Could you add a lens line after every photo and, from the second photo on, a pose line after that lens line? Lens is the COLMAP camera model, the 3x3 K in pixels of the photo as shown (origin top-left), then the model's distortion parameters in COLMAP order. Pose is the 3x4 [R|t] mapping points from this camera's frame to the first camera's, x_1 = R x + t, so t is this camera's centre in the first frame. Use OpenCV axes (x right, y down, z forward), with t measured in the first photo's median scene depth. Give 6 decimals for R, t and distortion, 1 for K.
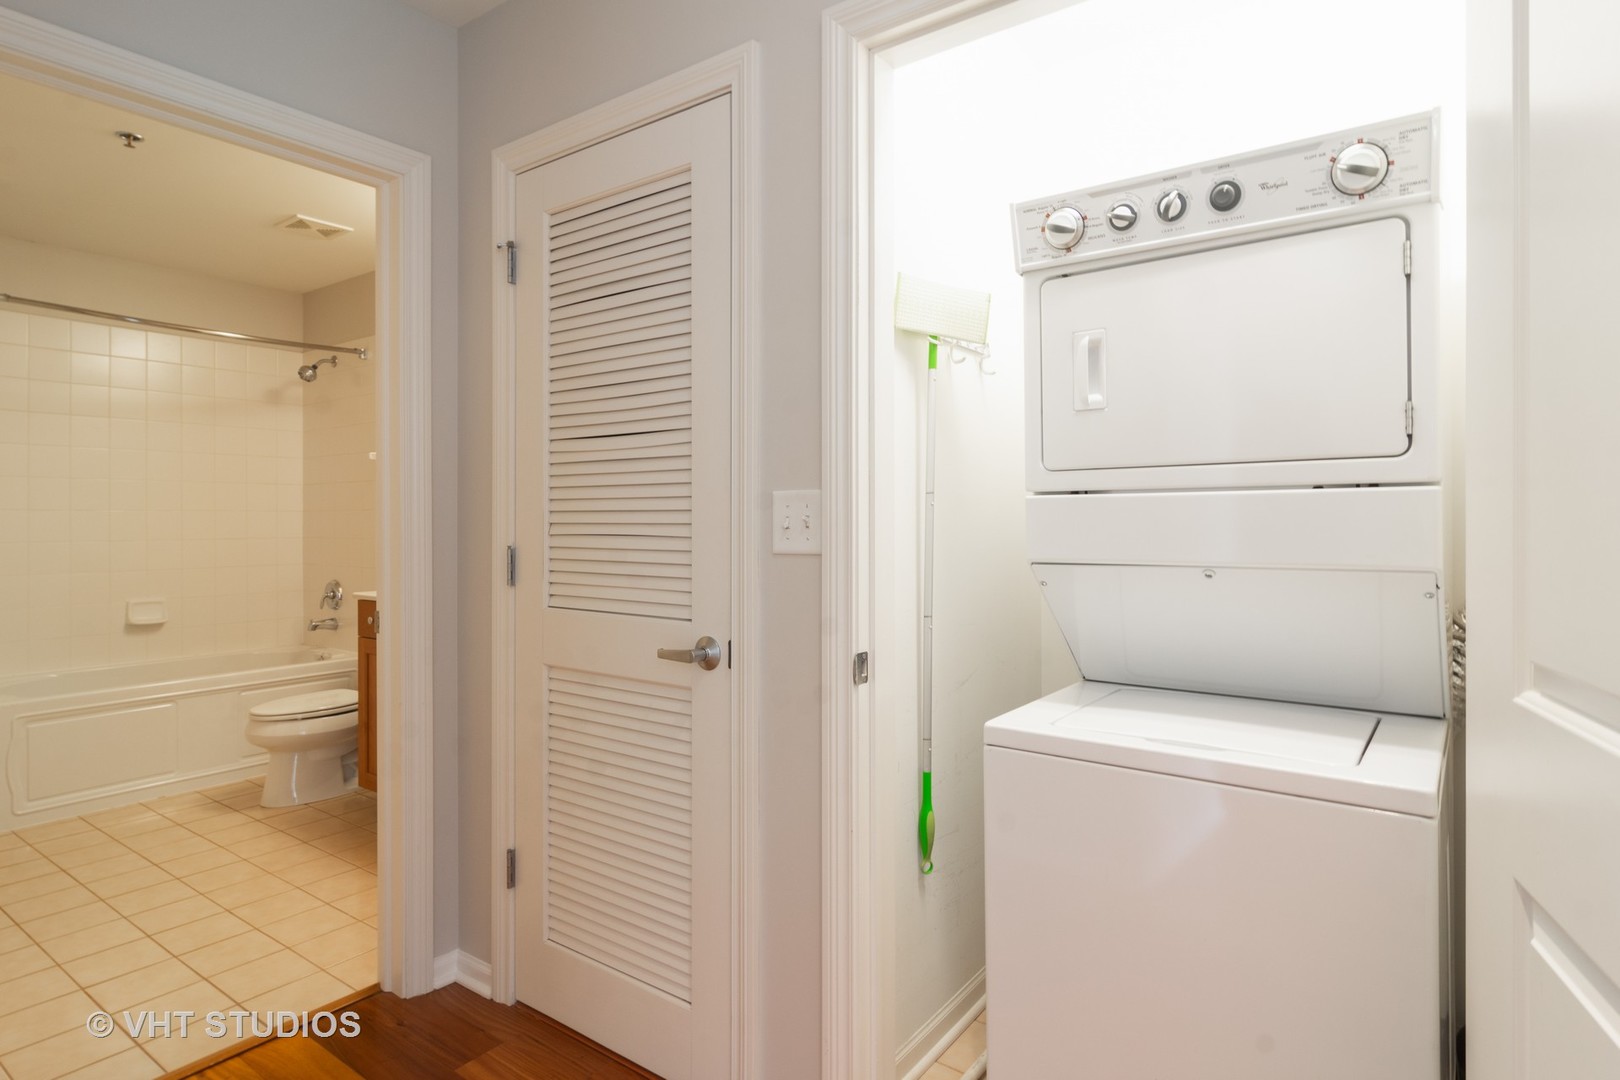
lens RADIAL K [[877.0, 0, 808.6], [0, 877.0, 518.3], [0, 0, 1]] dist [0.002190, -0.000133]
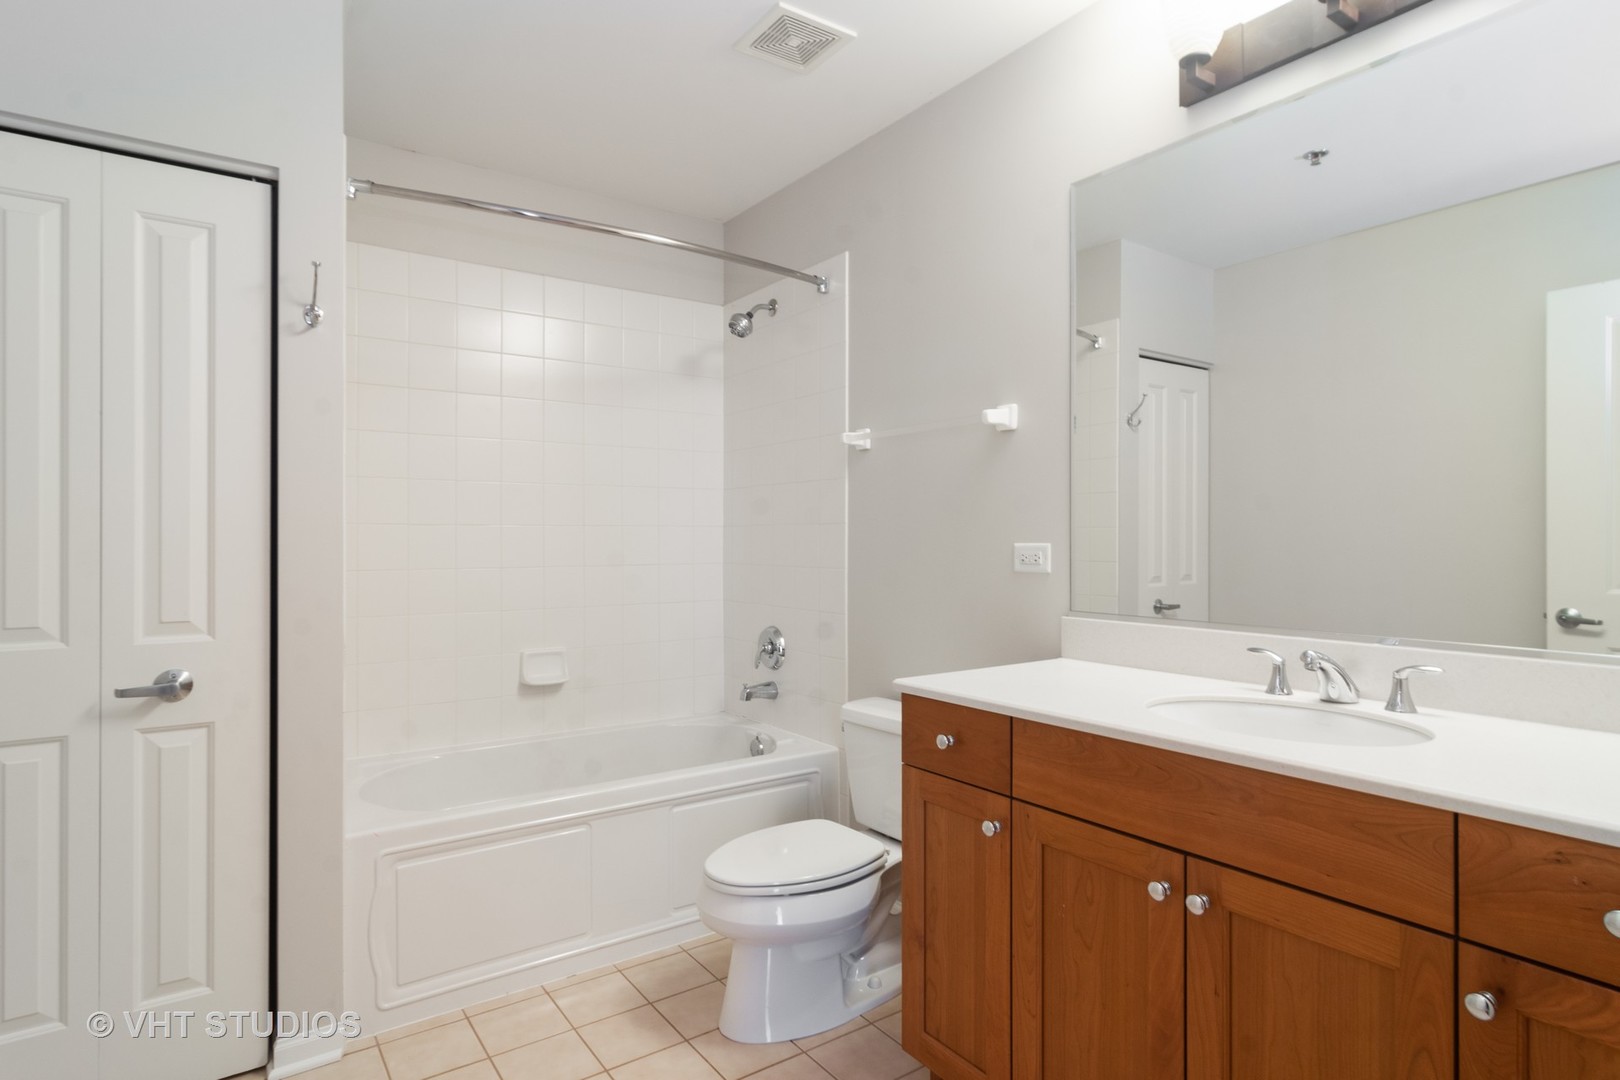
lens RADIAL K [[872.0, 0, 800.4], [0, 872.0, 532.6], [0, 0, 1]] dist [0.000141, 0.000278]
pose [[0.945377, -0.000492, -0.325977, -0.312036], [-0.000781, 0.999993, -0.003773, -0.000346], [0.325977, 0.003822, 0.945370, 0.380971]]
